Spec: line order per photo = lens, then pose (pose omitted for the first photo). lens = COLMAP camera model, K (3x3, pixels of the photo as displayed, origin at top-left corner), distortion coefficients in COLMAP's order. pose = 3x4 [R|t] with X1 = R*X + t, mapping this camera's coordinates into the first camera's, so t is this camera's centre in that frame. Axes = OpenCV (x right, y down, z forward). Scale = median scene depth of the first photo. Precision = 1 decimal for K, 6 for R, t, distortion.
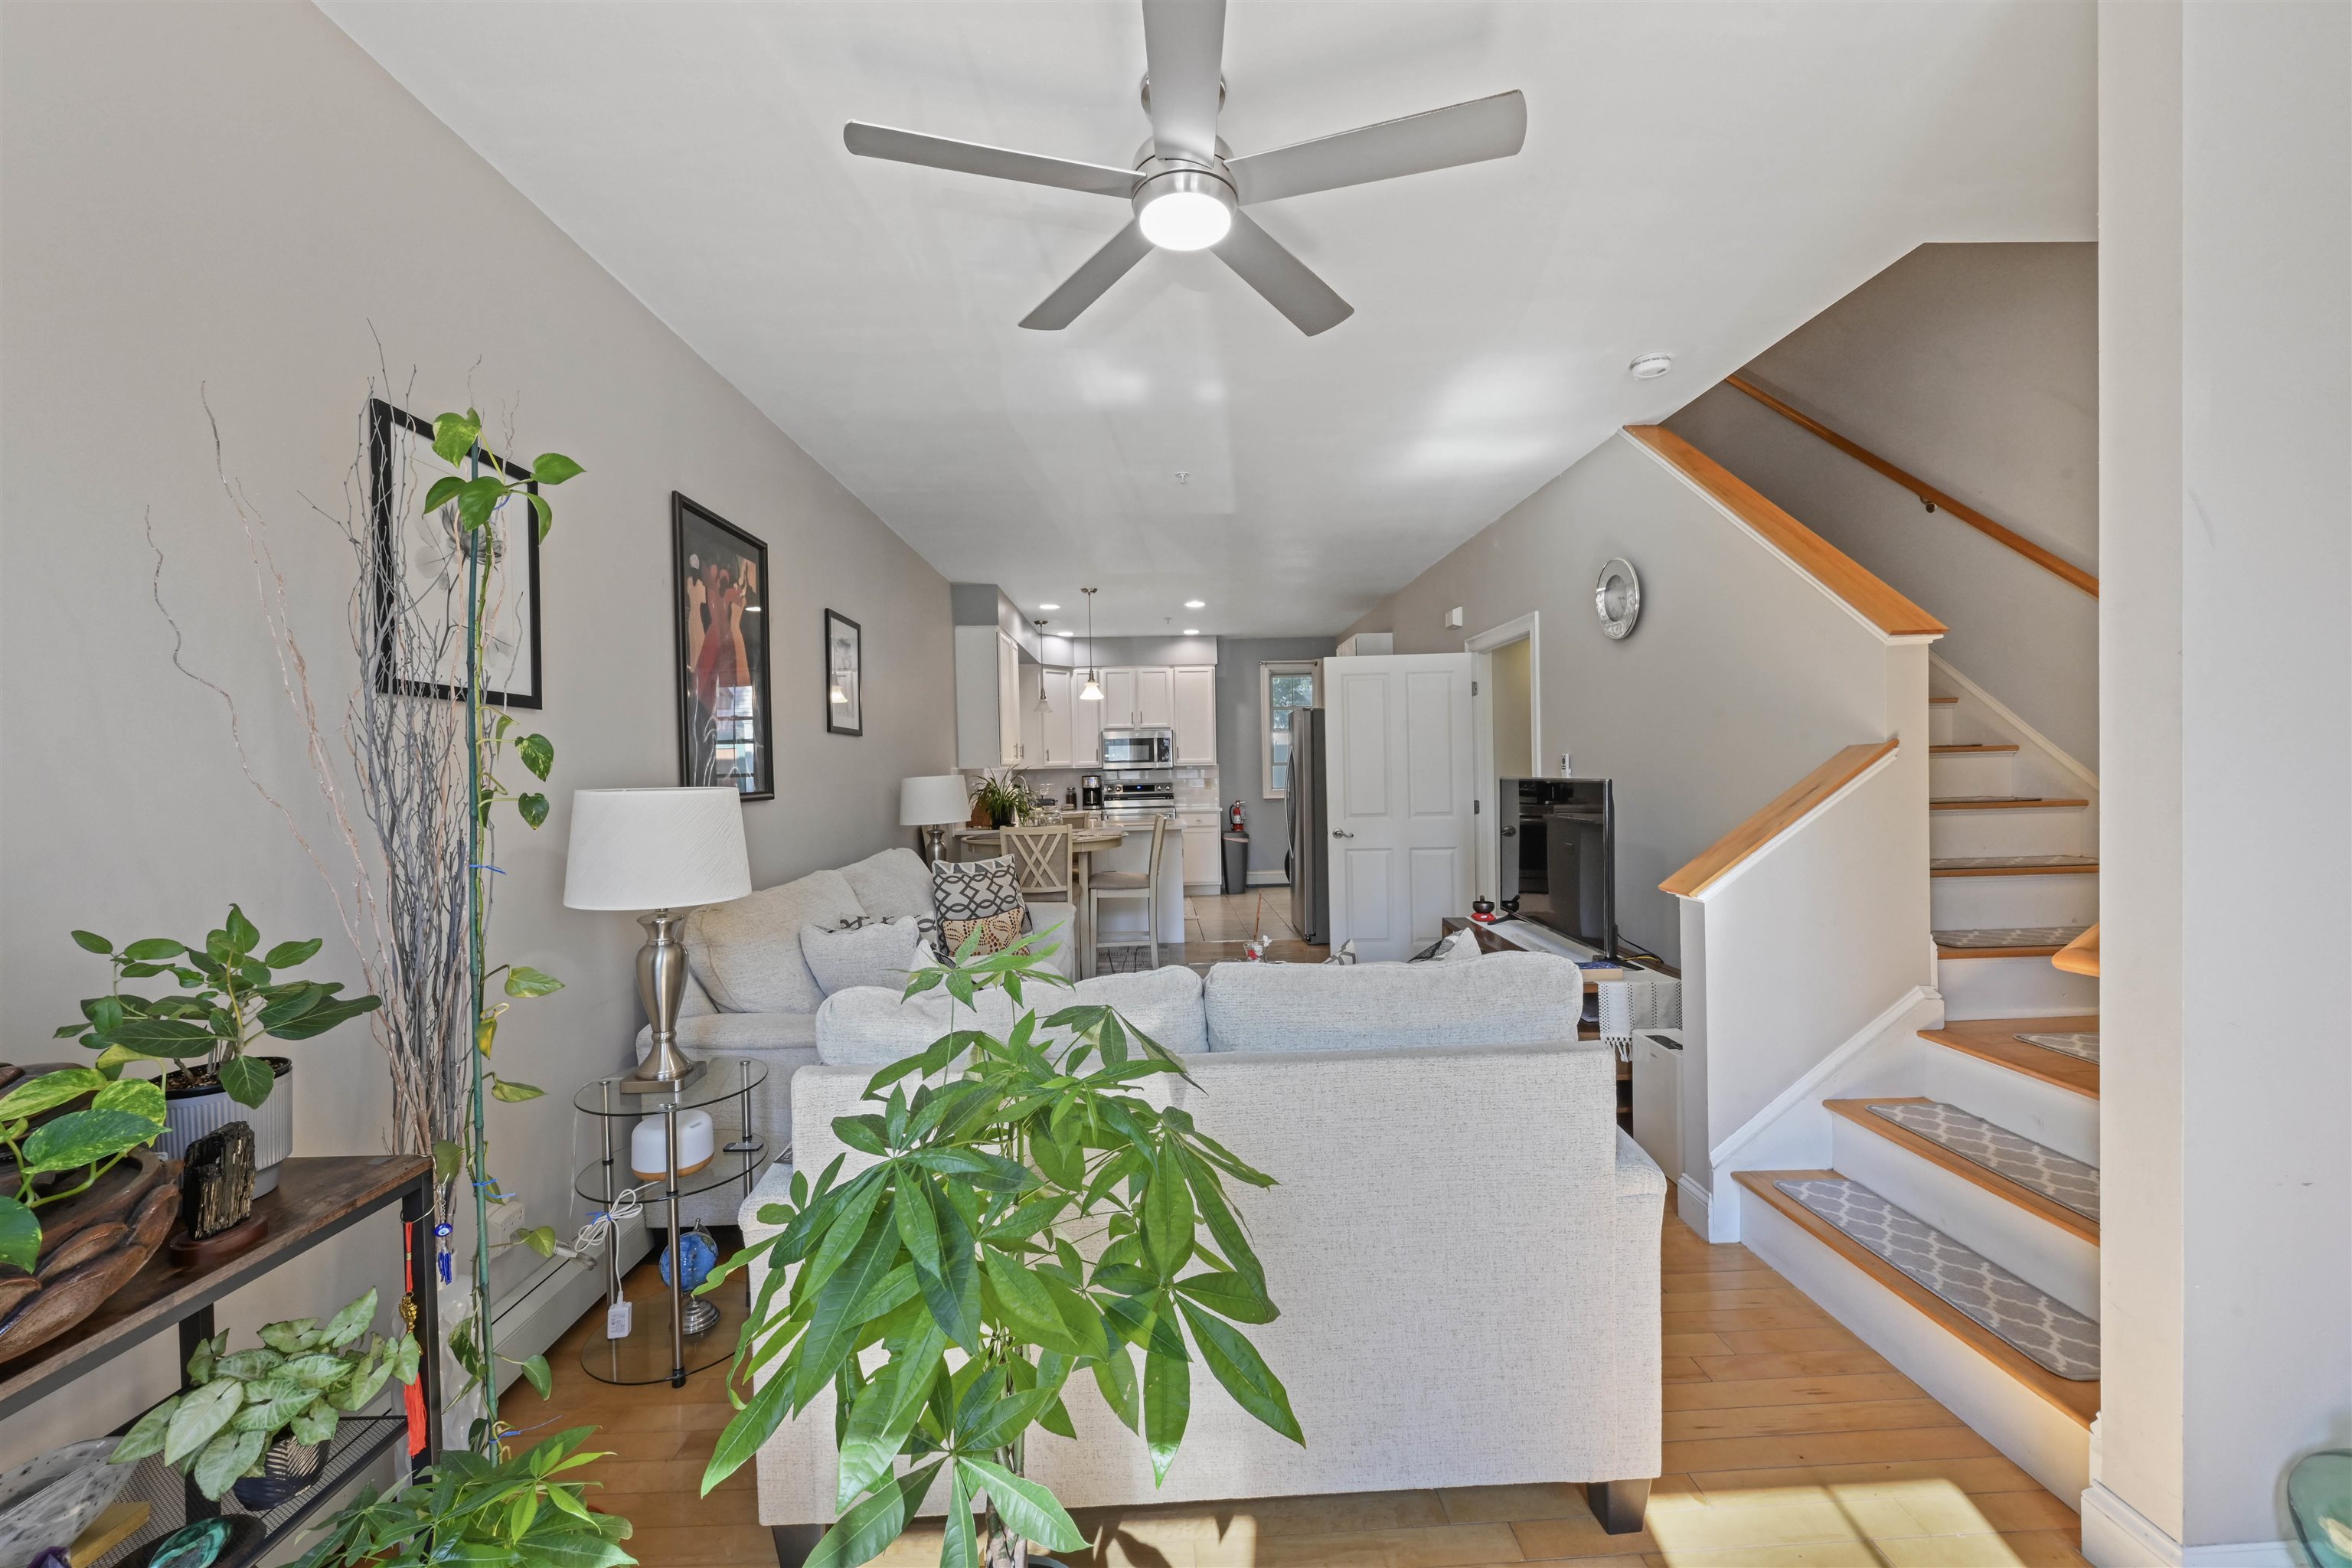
lens RADIAL K [[936.1, 0, 1171.5], [0, 936.1, 778.1], [0, 0, 1]] dist [-0.004106, 0.000837]
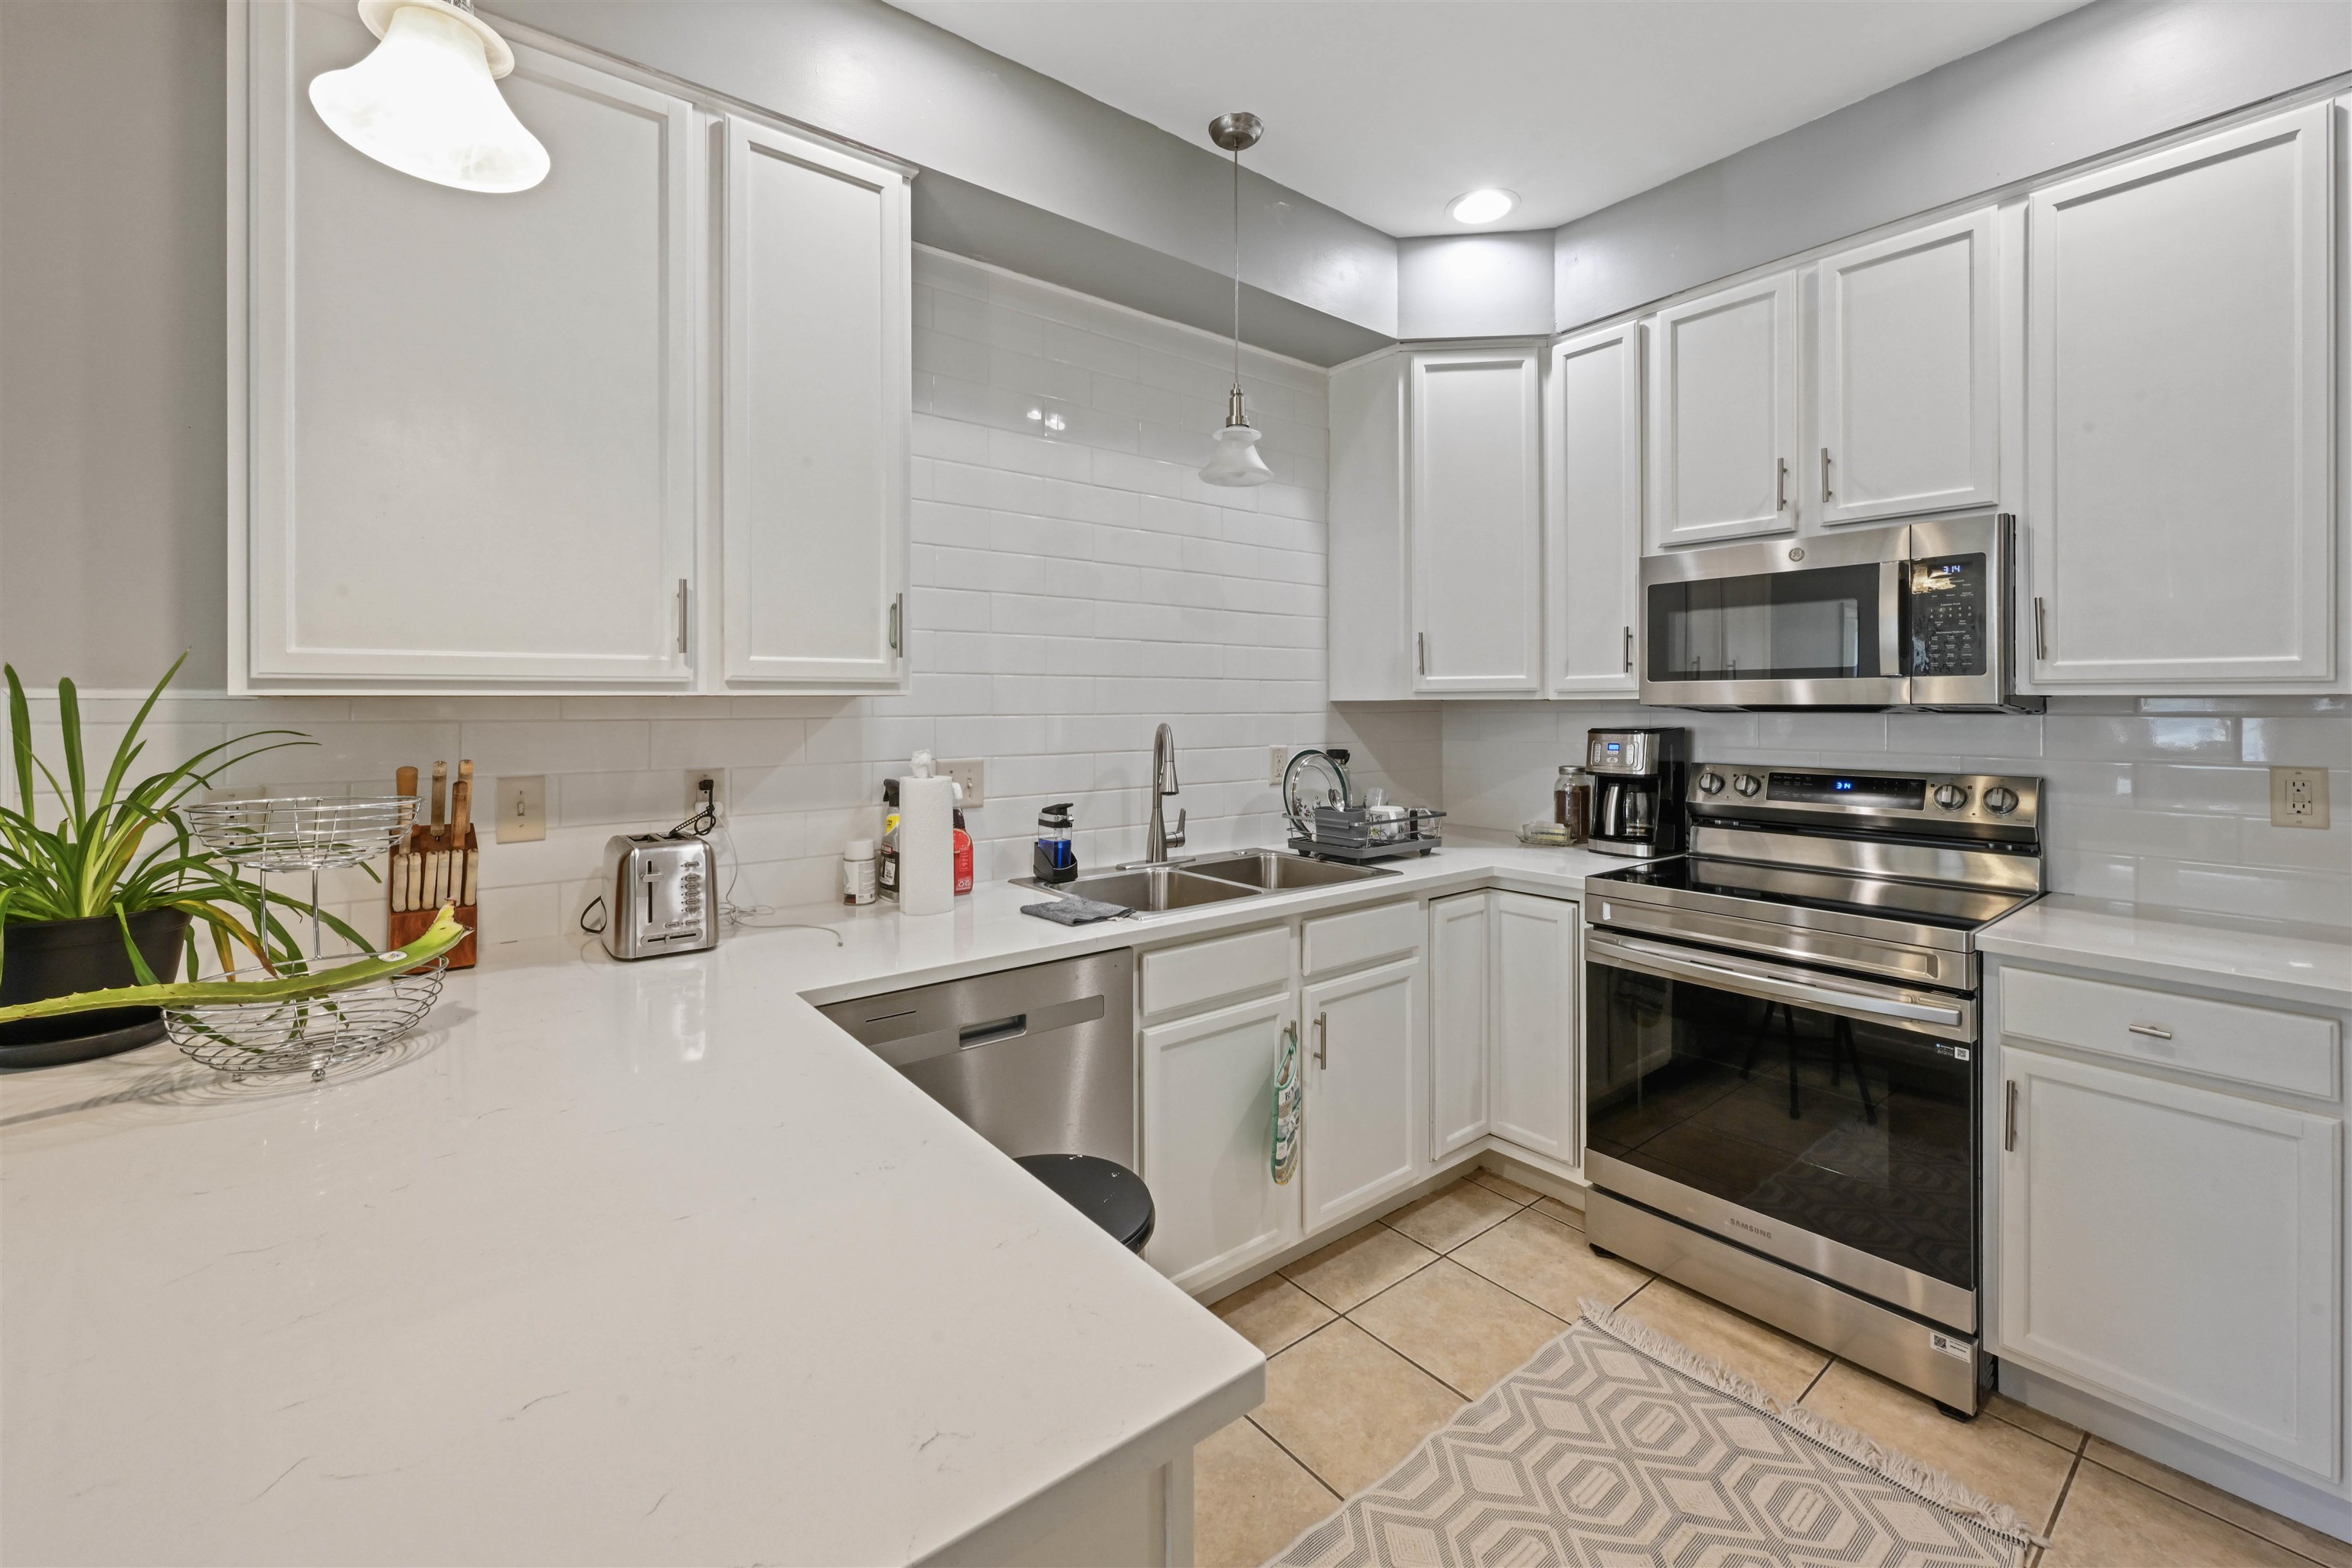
lens RADIAL K [[936.1, 0, 1183.7], [0, 936.1, 708.0], [0, 0, 1]] dist [-0.004106, 0.000837]
pose [[0.604294, 0.021369, -0.796475, 0.053242], [-0.017909, 0.999752, 0.013234, -0.010095], [0.796560, 0.006267, 0.604527, 0.740271]]
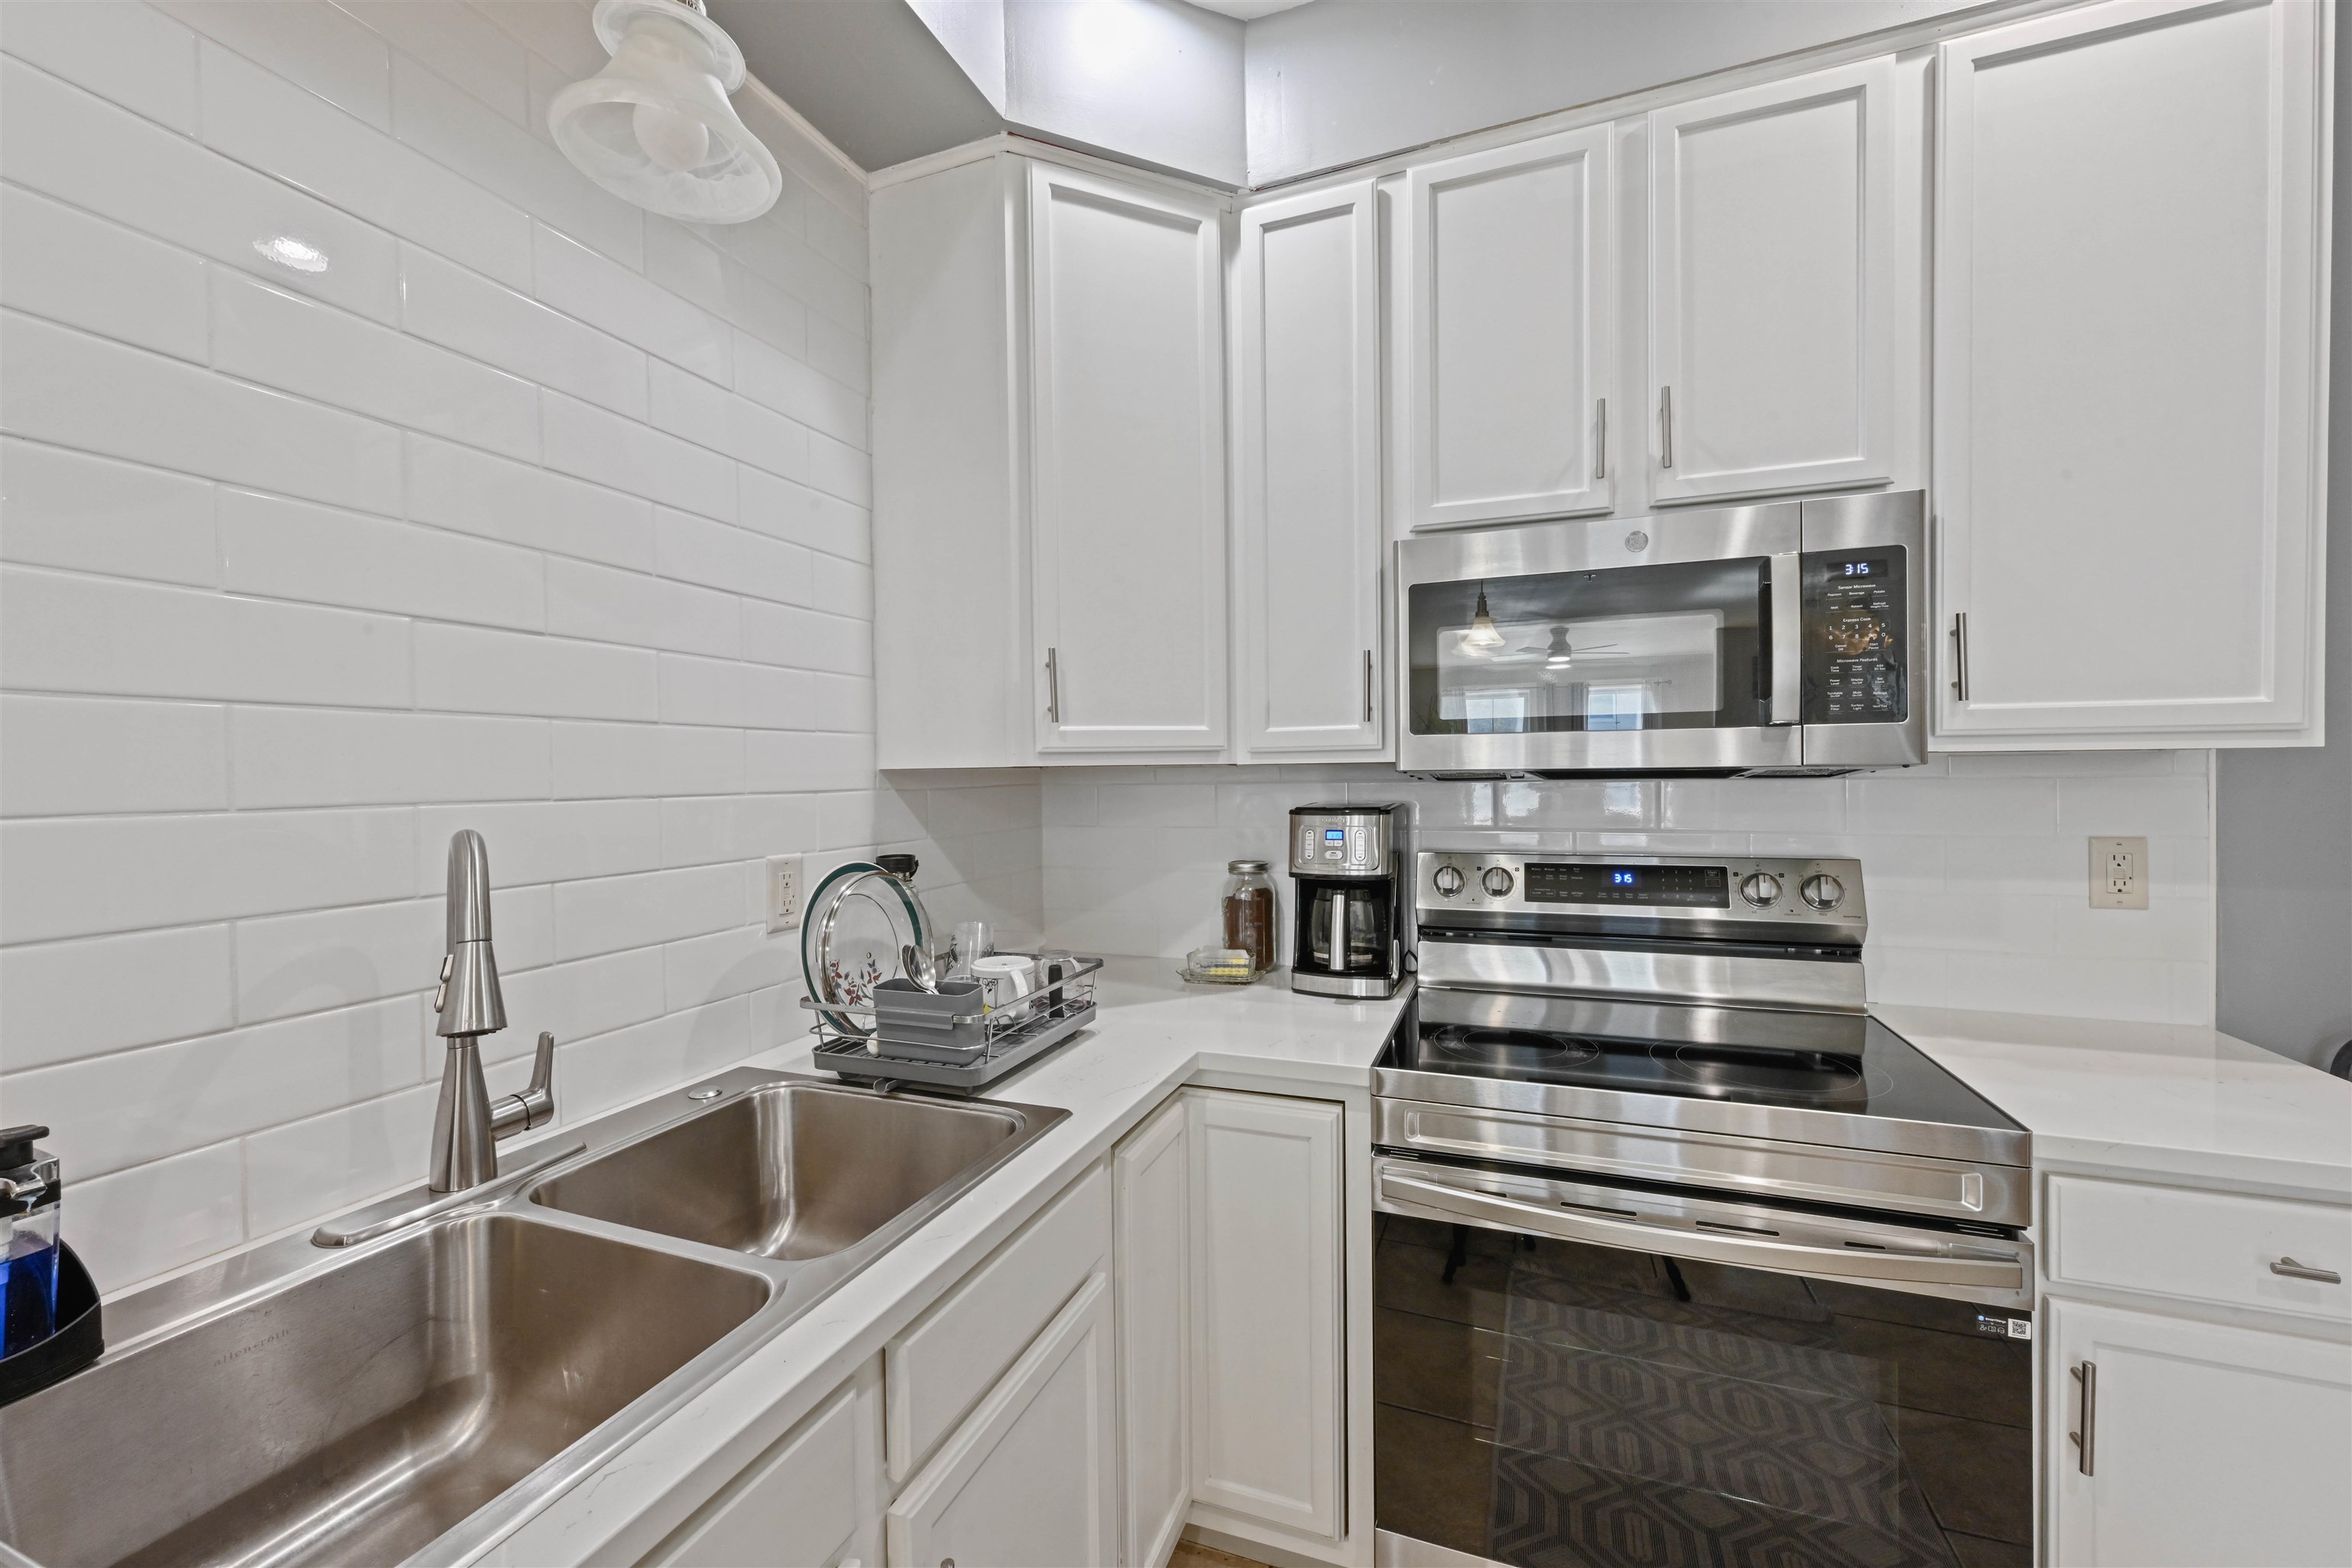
lens RADIAL K [[936.1, 0, 1189.7], [0, 936.1, 789.0], [0, 0, 1]] dist [-0.004106, 0.000837]
pose [[0.925729, 0.015001, -0.377890, -0.045405], [-0.009741, 0.999827, 0.015828, -0.008872], [0.378062, -0.010971, 0.925715, 0.826804]]
